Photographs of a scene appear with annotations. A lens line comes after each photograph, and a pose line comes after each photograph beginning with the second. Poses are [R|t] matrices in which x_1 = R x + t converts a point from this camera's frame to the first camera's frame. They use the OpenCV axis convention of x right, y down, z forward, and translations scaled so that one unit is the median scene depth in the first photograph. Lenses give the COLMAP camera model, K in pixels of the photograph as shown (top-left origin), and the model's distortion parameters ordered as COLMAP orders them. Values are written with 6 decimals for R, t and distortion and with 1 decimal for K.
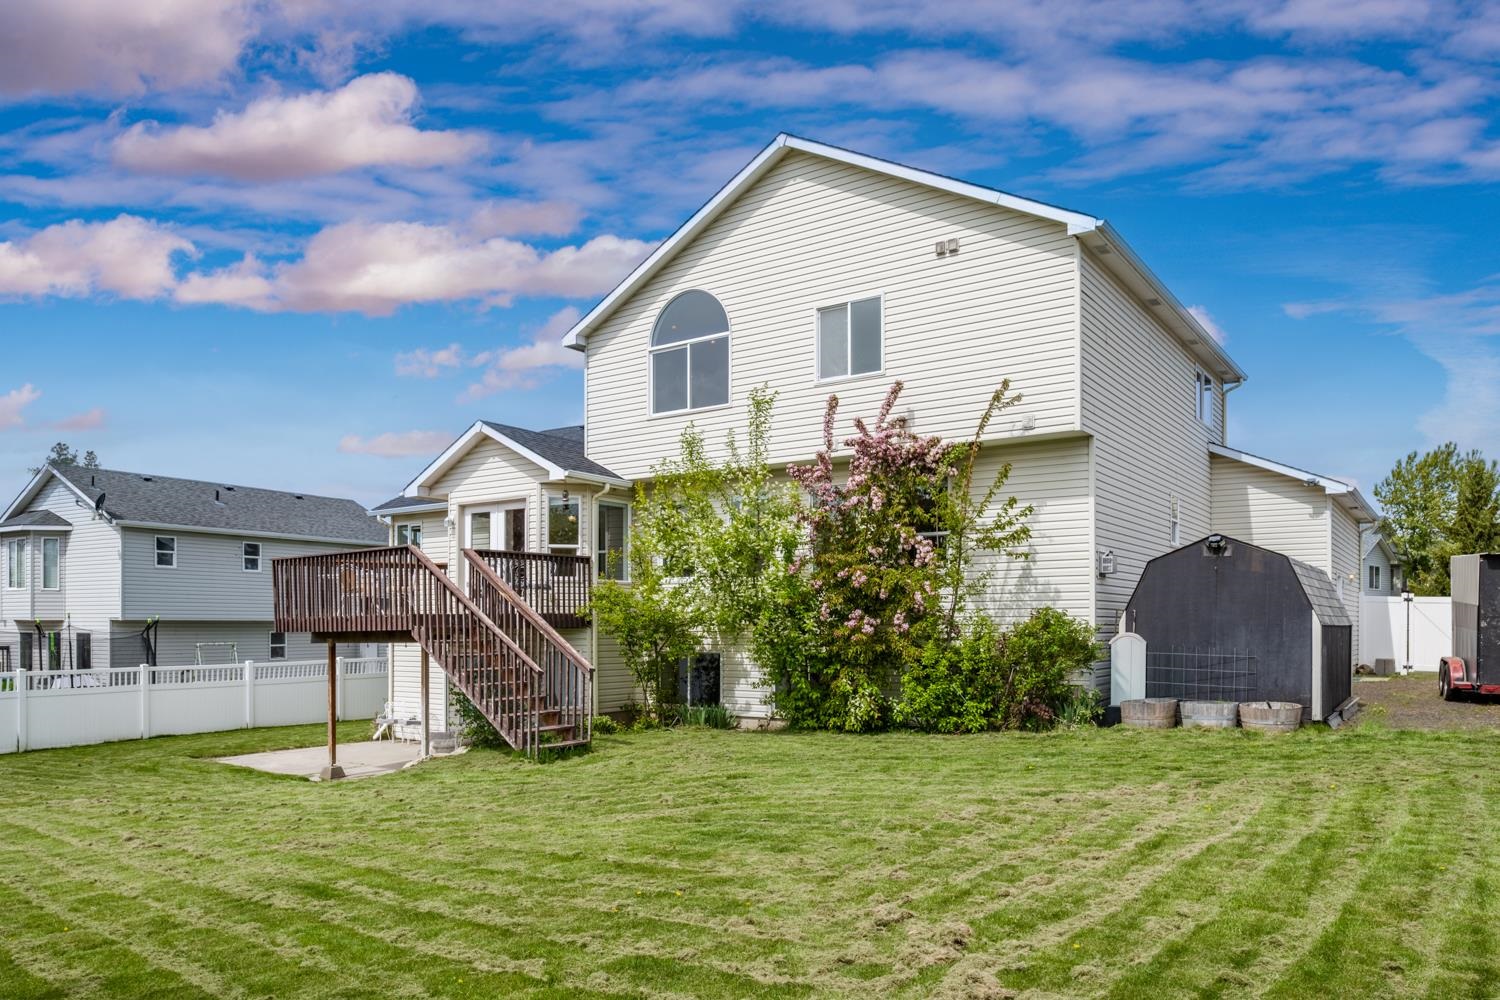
lens RADIAL K [[1034.0, 0, 750.1], [0, 1034.0, 622.1], [0, 0, 1]] dist [-0.010850, -0.007453]
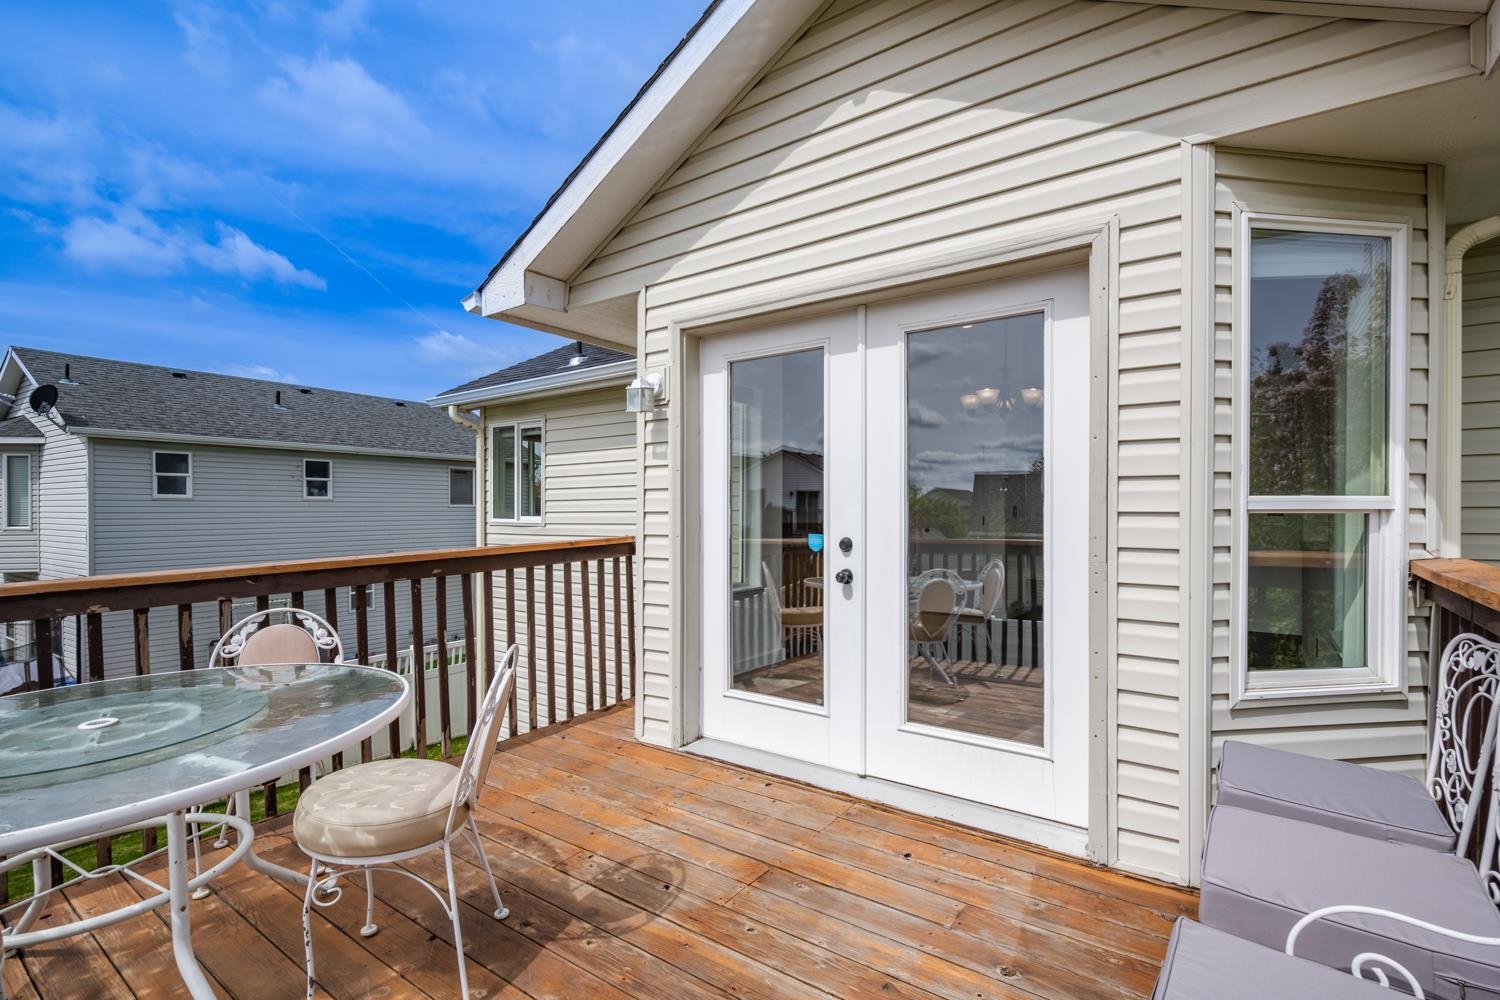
lens RADIAL K [[702.9, 0, 757.5], [0, 702.9, 511.7], [0, 0, 1]] dist [-0.003254, -0.000363]
pose [[0.999824, -0.003264, -0.018480, -0.336546], [0.003383, 0.999974, 0.006387, -0.089093], [0.018459, -0.006449, 0.999809, 1.067153]]
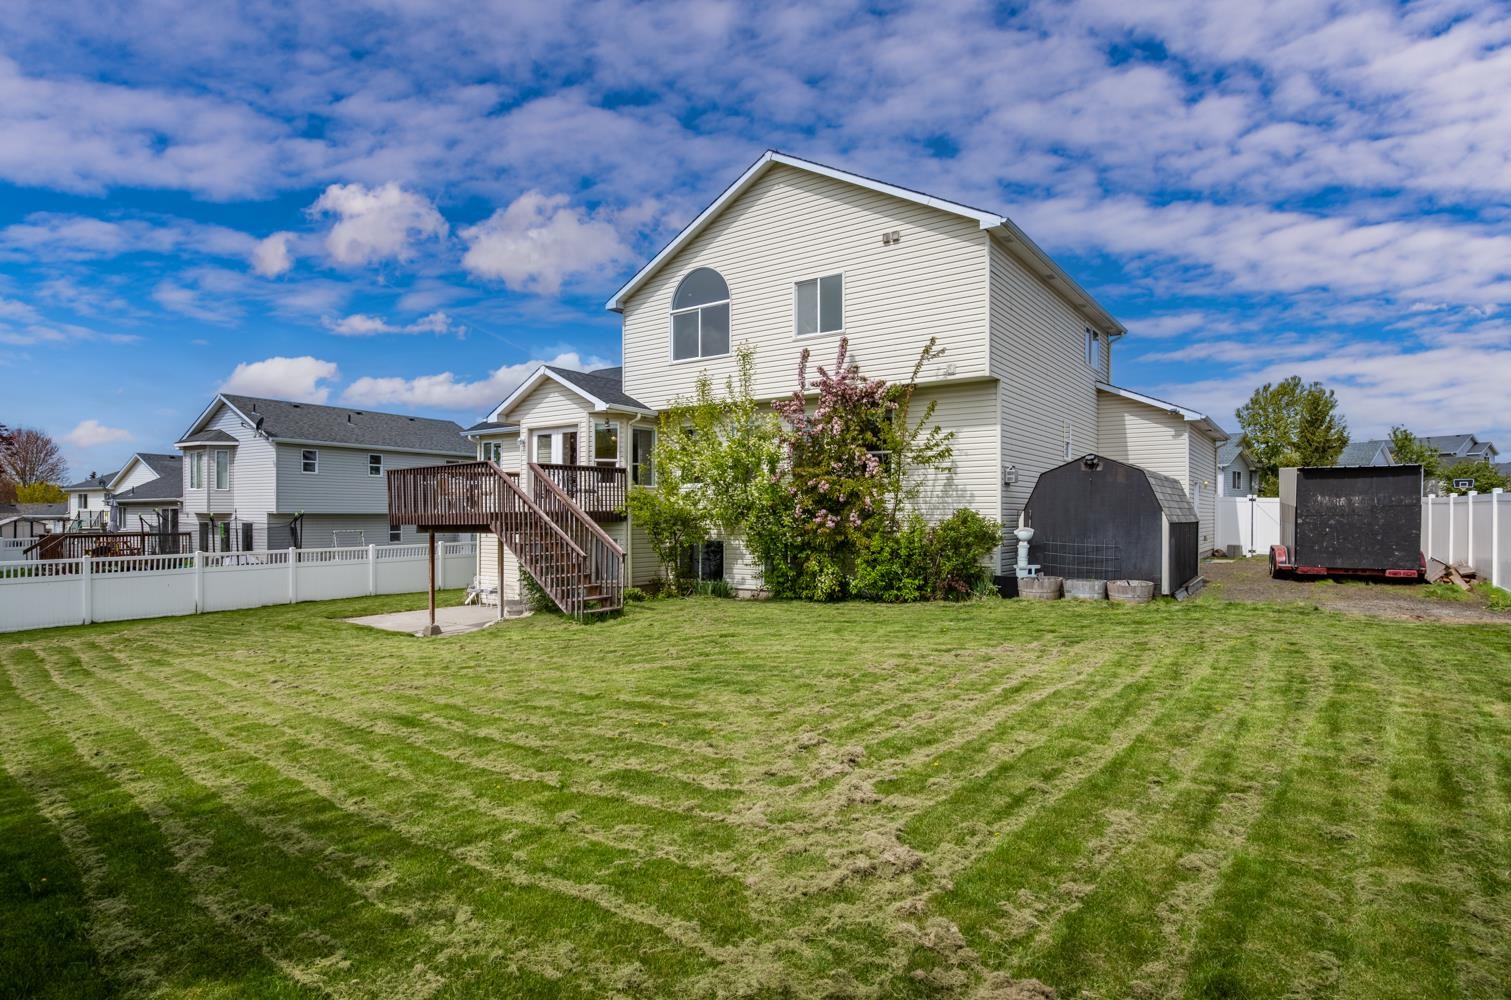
lens RADIAL K [[794.7, 0, 754.7], [0, 794.7, 511.5], [0, 0, 1]] dist [-0.003459, -0.000761]
pose [[0.999957, 0.001339, -0.009165, 0.024836], [-0.001341, 0.999999, -0.000238, -0.009069], [0.009165, 0.000251, 0.999958, -0.025966]]
